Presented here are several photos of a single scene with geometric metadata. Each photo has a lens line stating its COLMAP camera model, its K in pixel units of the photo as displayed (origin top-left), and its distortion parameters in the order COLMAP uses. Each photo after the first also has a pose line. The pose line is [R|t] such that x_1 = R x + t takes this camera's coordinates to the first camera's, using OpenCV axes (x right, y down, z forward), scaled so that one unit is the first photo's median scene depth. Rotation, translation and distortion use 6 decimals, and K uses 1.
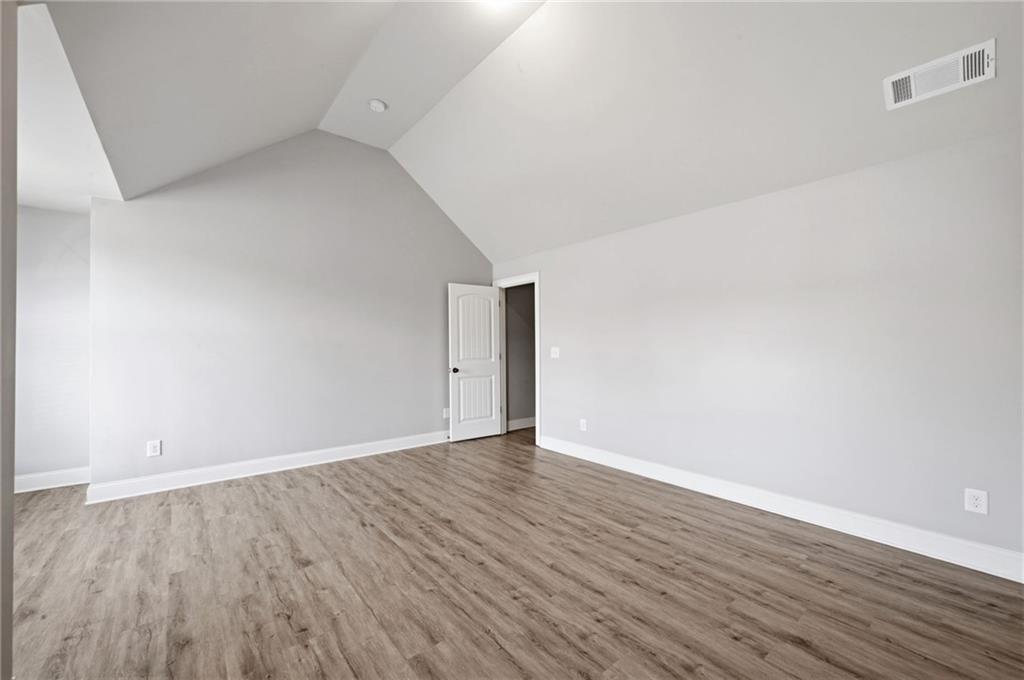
lens RADIAL K [[398.0, 0, 517.8], [0, 398.0, 338.2], [0, 0, 1]] dist [0.001558, 0.000087]
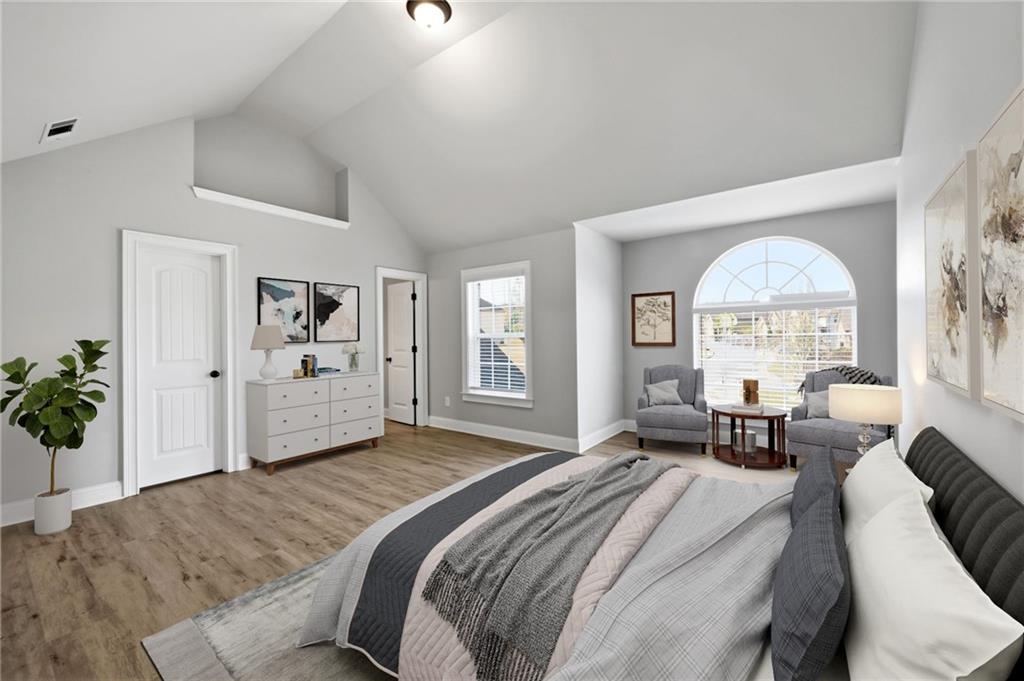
lens RADIAL K [[398.0, 0, 517.8], [0, 398.0, 338.7], [0, 0, 1]] dist [0.001558, 0.000087]
pose [[-0.972908, 0.011224, -0.230918, -0.045984], [0.013709, 0.999864, -0.009156, 0.037109], [0.230784, -0.012074, -0.972930, 2.444202]]
